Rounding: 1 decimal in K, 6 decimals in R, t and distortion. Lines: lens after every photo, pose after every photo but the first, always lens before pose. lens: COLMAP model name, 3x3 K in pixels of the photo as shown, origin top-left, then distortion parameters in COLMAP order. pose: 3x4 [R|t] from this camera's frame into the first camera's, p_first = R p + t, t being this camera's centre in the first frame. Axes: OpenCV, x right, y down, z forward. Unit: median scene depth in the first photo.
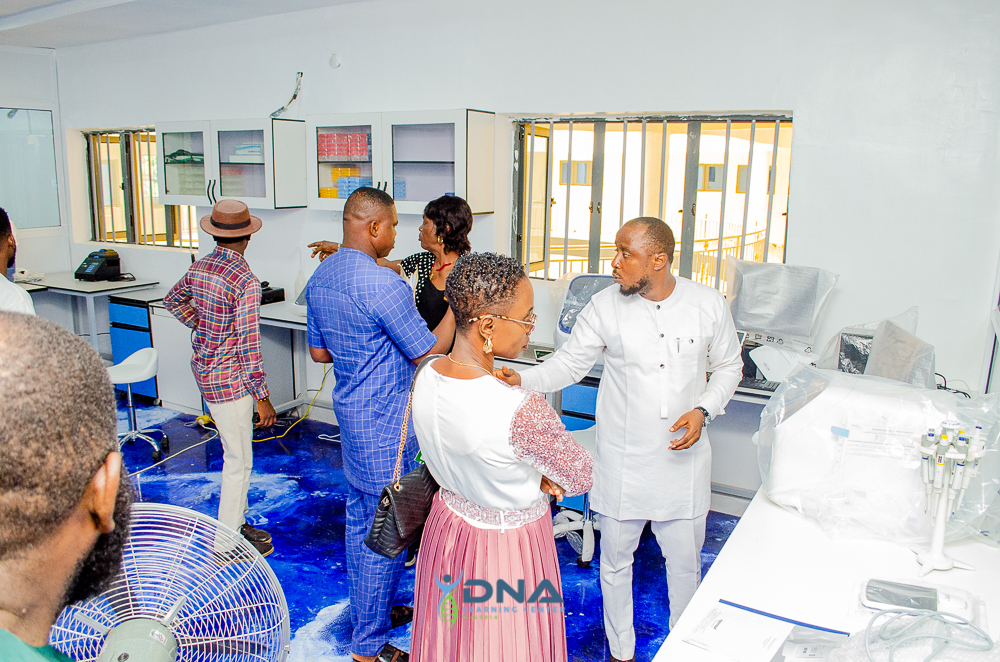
lens RADIAL K [[800.9, 0, 502.9], [0, 800.9, 334.9], [0, 0, 1]] dist [-0.072264, 0.008152]
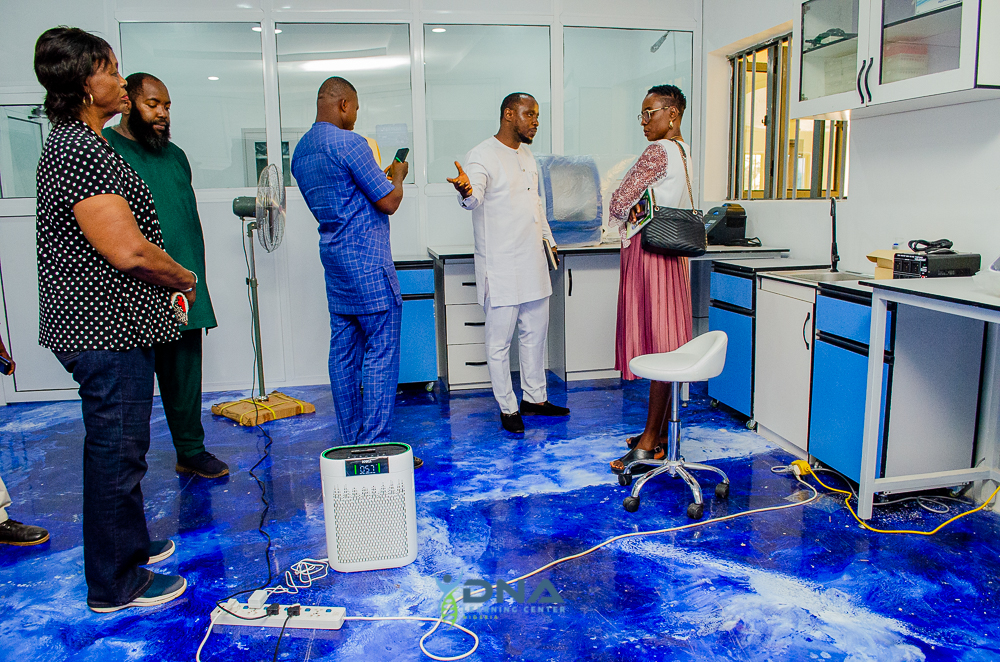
lens RADIAL K [[800.9, 0, 502.9], [0, 800.9, 334.9], [0, 0, 1]] dist [-0.072264, 0.008152]
pose [[0.647748, 0.107002, -0.754303, -0.084712], [-0.130921, 0.990993, 0.028151, 0.021196], [0.750521, 0.080519, 0.655923, 0.428093]]
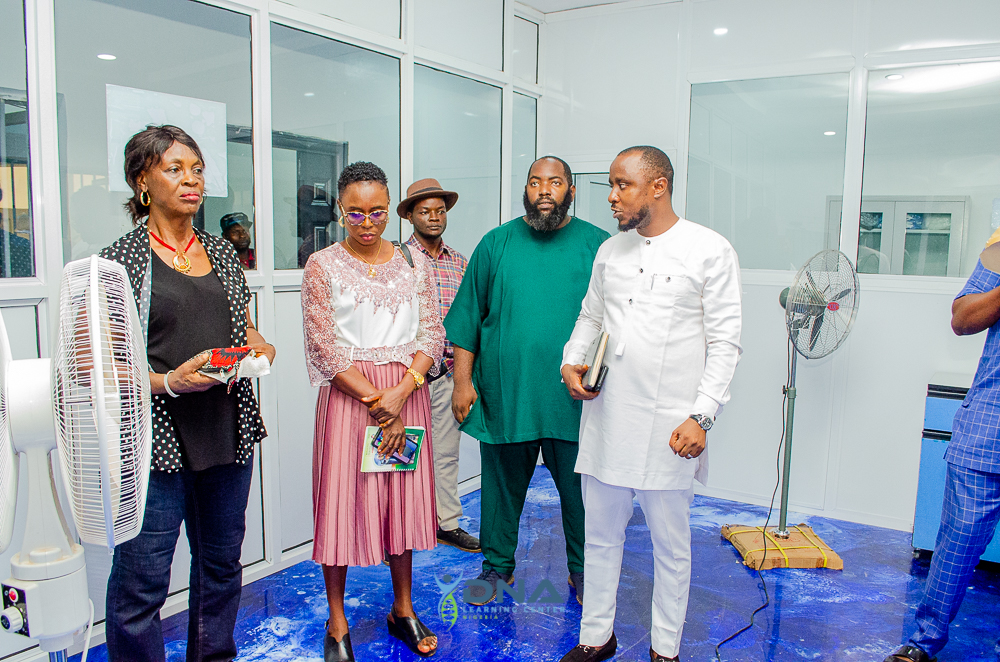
lens RADIAL K [[800.9, 0, 502.9], [0, 800.9, 334.9], [0, 0, 1]] dist [-0.072264, 0.008152]
pose [[-0.063495, 0.103417, -0.992609, -0.206185], [-0.227856, 0.966843, 0.115308, -0.042433], [0.971622, 0.233493, -0.037825, 0.546857]]
